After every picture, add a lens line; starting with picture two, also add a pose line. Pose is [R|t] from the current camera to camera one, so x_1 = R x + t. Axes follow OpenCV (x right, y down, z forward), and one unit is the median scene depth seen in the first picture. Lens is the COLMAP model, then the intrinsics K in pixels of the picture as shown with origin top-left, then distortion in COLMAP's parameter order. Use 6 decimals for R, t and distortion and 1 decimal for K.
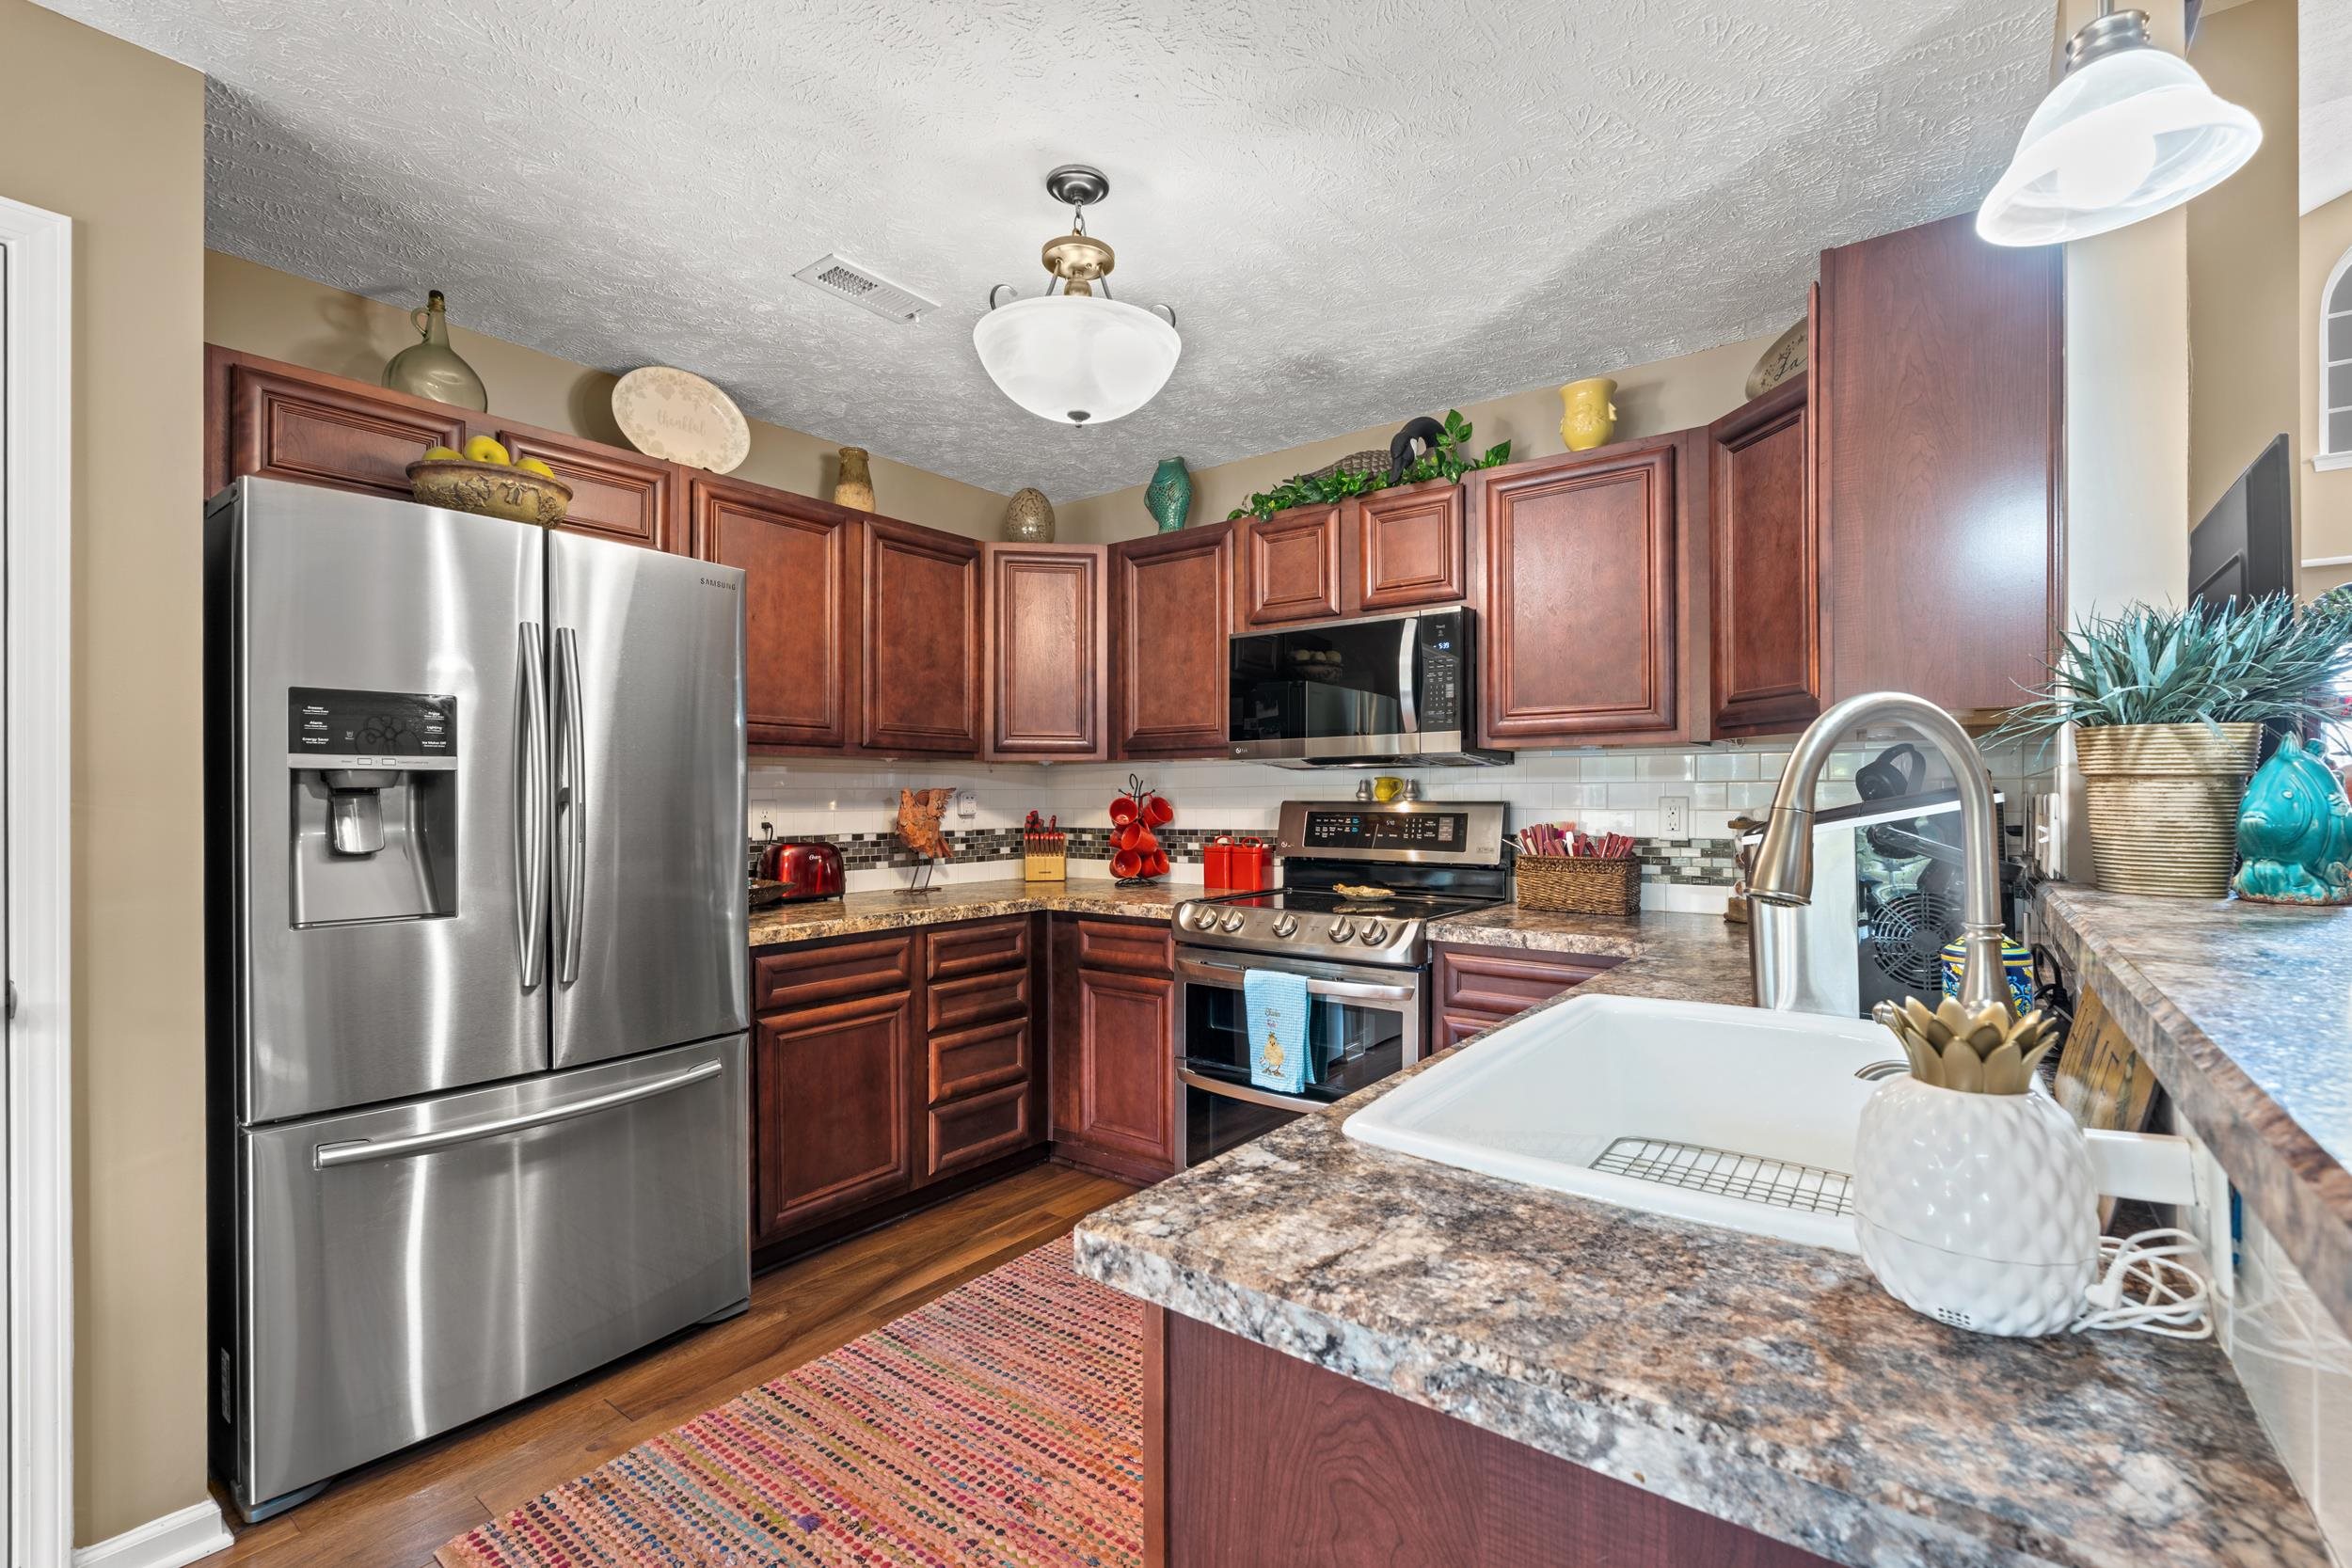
lens RADIAL K [[1037.5, 0, 1182.8], [0, 1037.5, 790.4], [0, 0, 1]] dist [-0.002608, -0.001478]
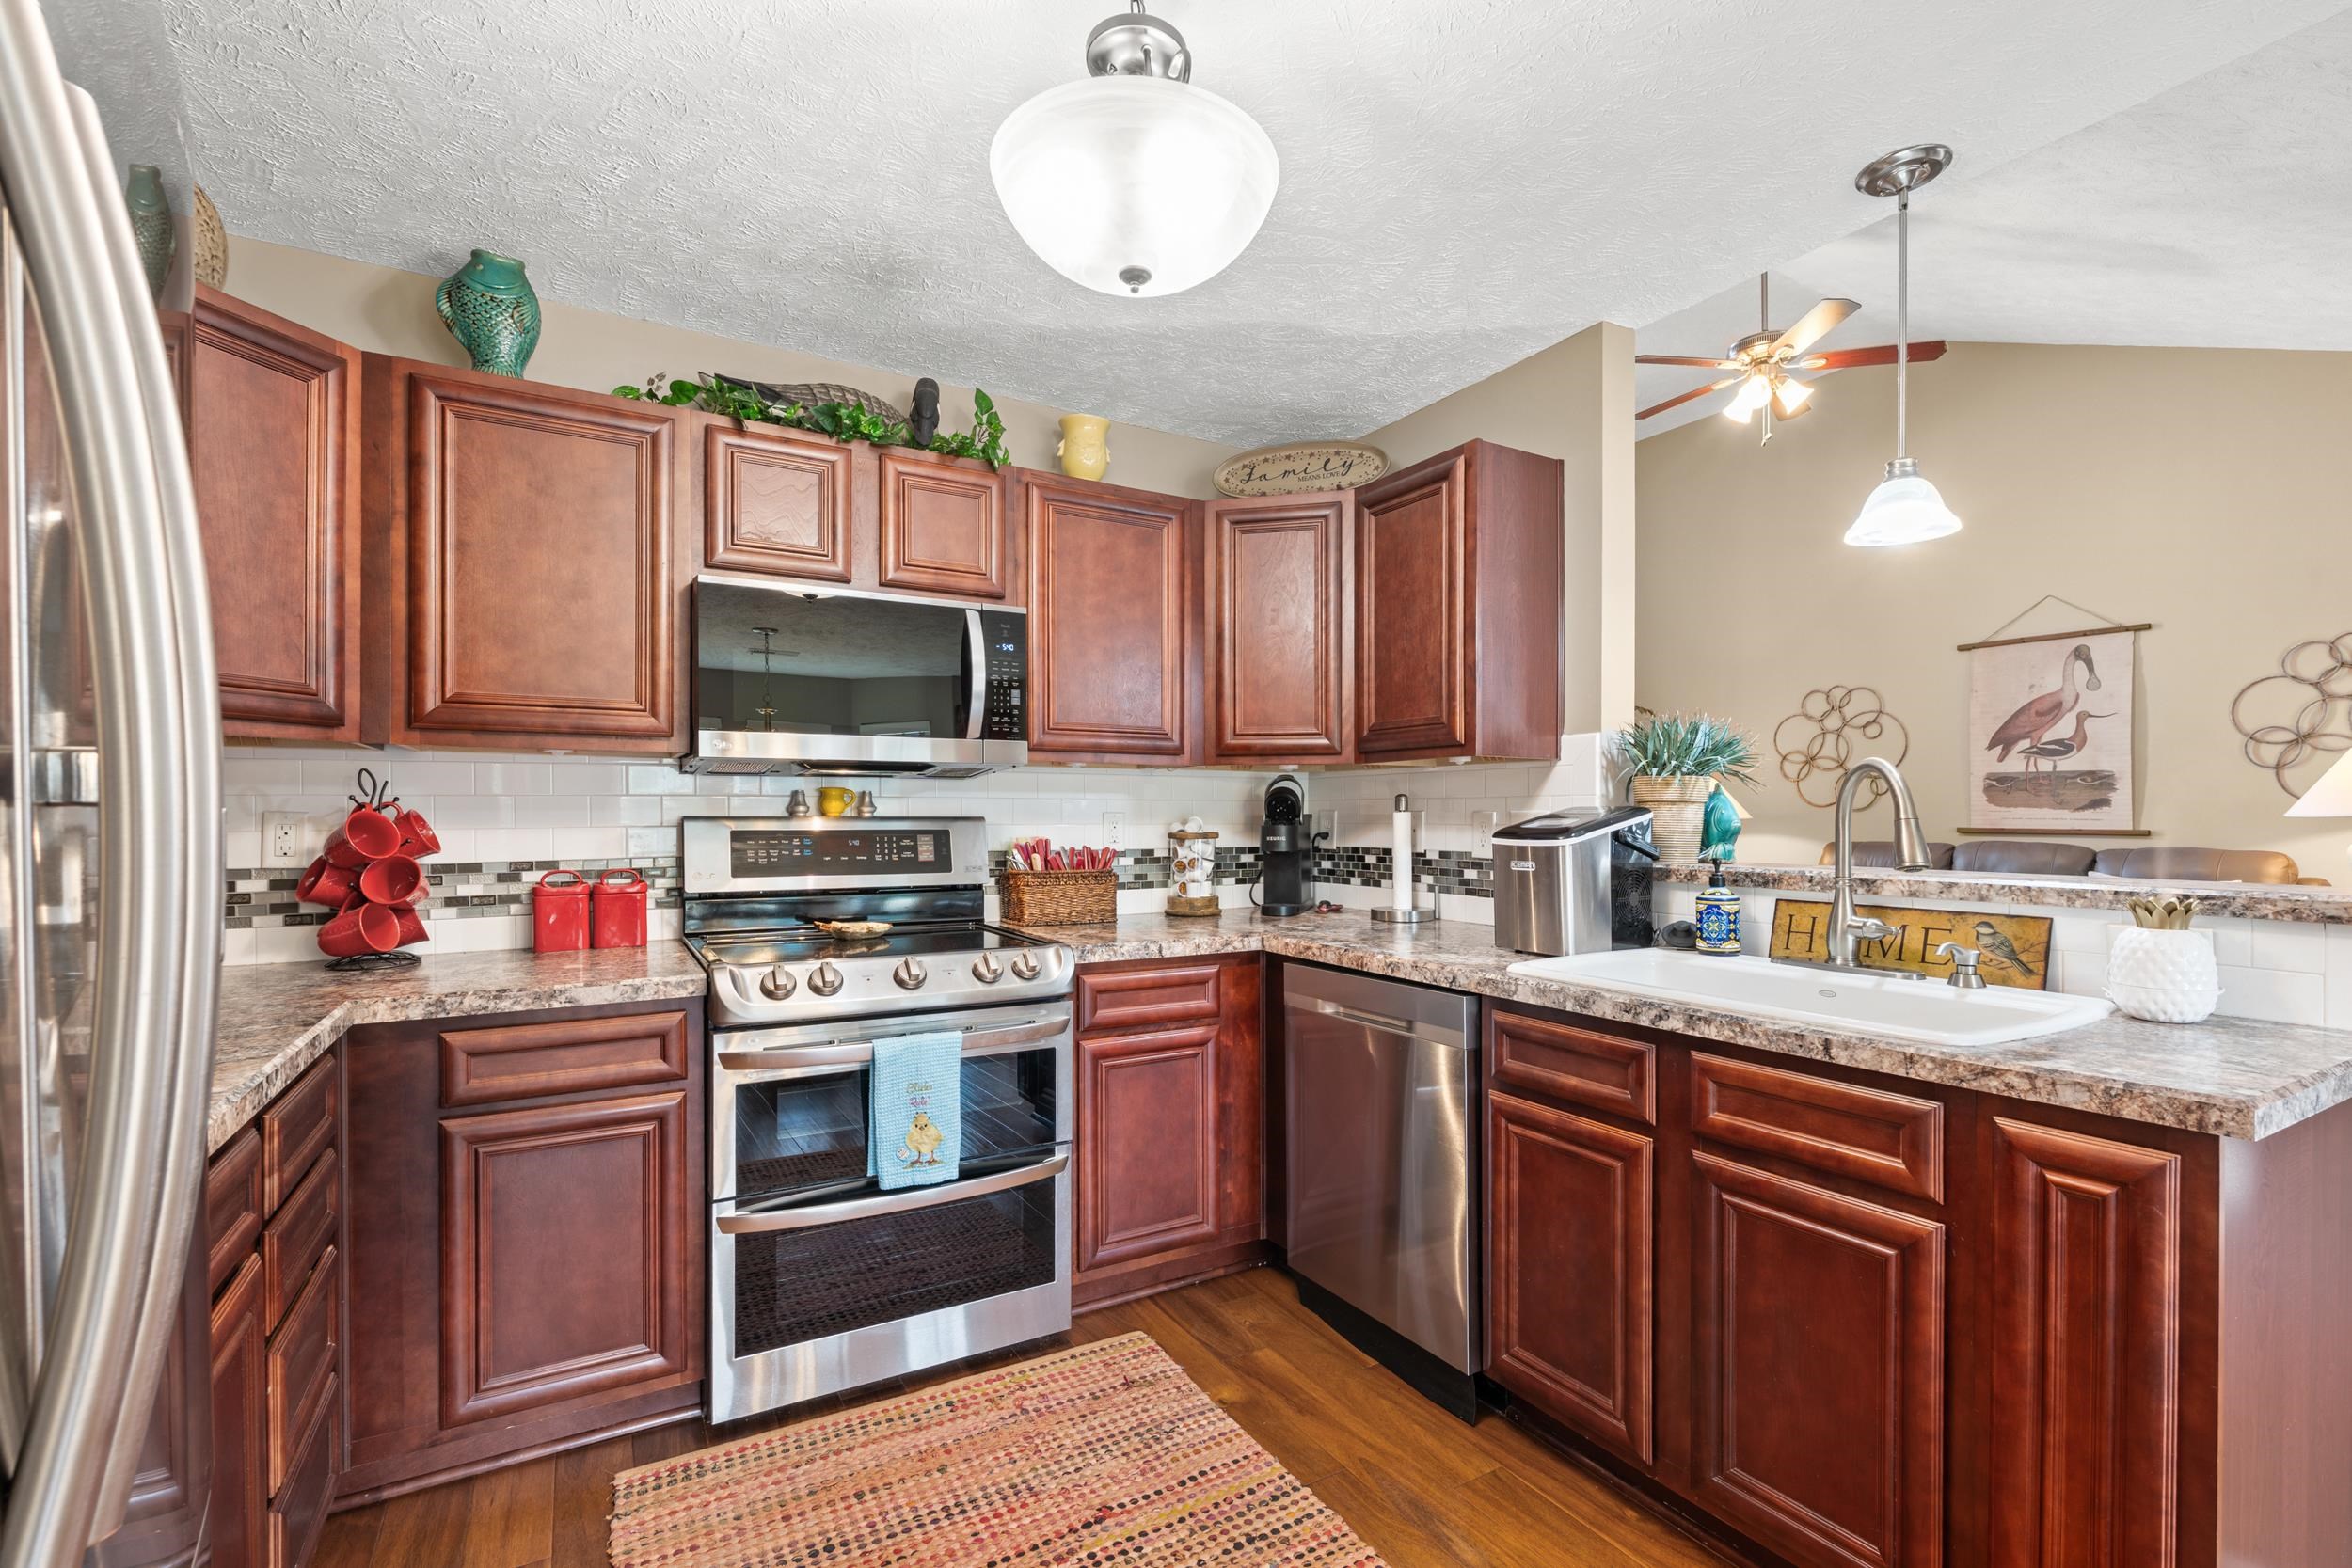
lens RADIAL K [[1037.5, 0, 1176.4], [0, 1037.5, 808.6], [0, 0, 1]] dist [-0.002608, -0.001478]
pose [[0.378751, 0.008702, 0.925458, -0.530132], [-0.008365, 0.999947, -0.005979, 0.007575], [-0.925461, -0.005477, 0.378804, 0.495498]]
